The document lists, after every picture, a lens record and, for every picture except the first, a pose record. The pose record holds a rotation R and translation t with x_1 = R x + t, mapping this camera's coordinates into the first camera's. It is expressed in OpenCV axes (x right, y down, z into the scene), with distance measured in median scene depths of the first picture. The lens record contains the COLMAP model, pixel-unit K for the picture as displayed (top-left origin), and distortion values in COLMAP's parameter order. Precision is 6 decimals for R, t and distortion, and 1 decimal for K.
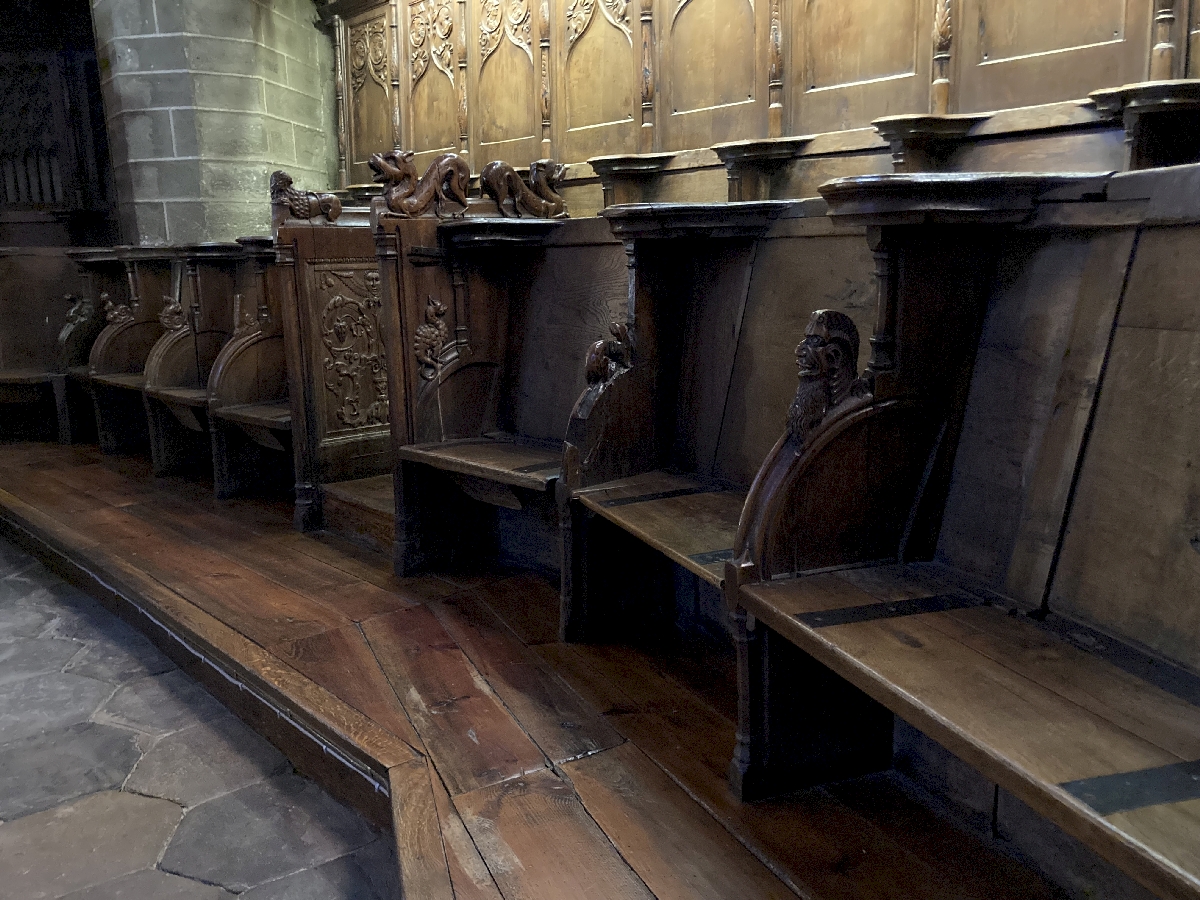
lens RADIAL K [[981.3, 0, 600.0], [0, 981.3, 450.0], [0, 0, 1]] dist [-0.003743, 0.003591]
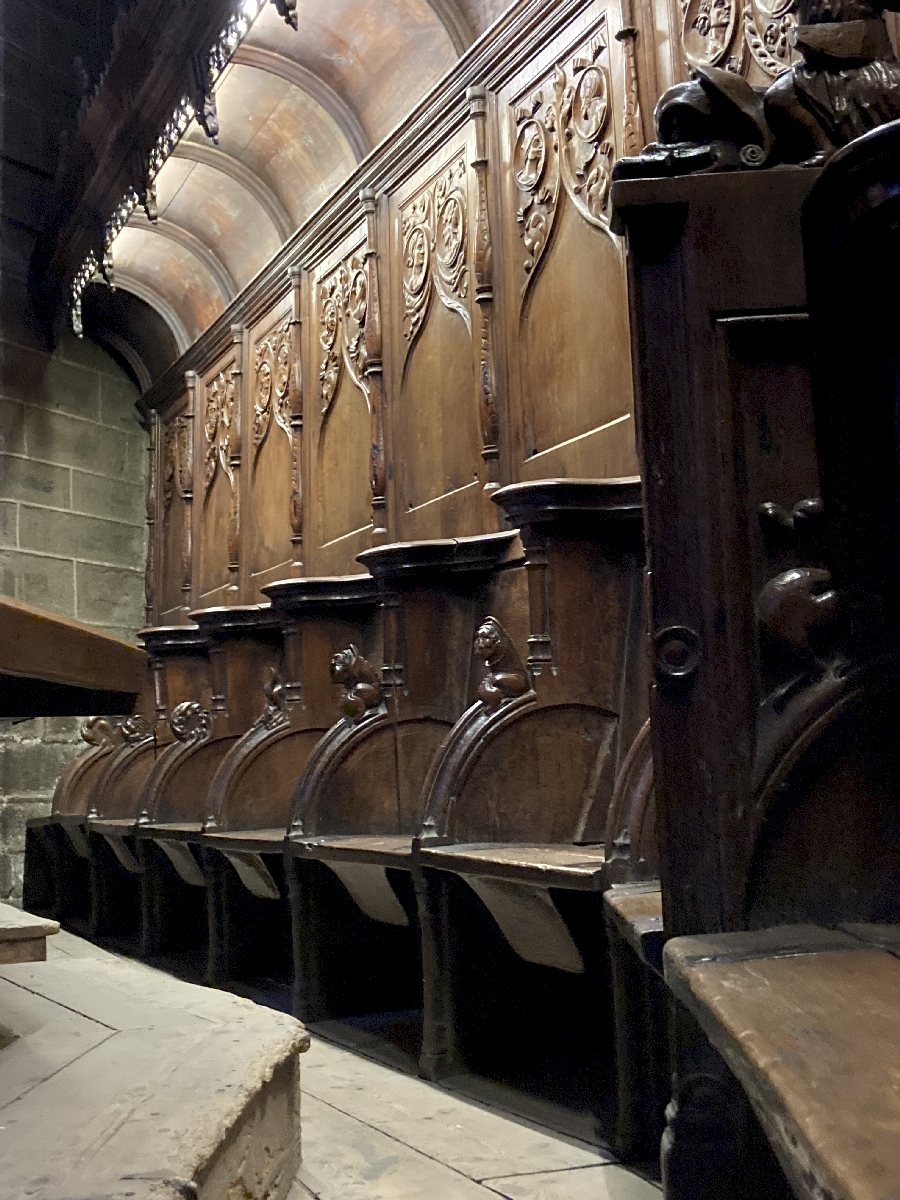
lens RADIAL K [[1575.4, 0, 450.0], [0, 1575.4, 600.0], [0, 0, 1]] dist [0.005446, -0.003937]
pose [[0.945933, -0.041847, -0.321653, 0.342064], [-0.053570, 0.957870, -0.282163, -0.014386], [0.319909, 0.284138, 0.903838, 0.121157]]
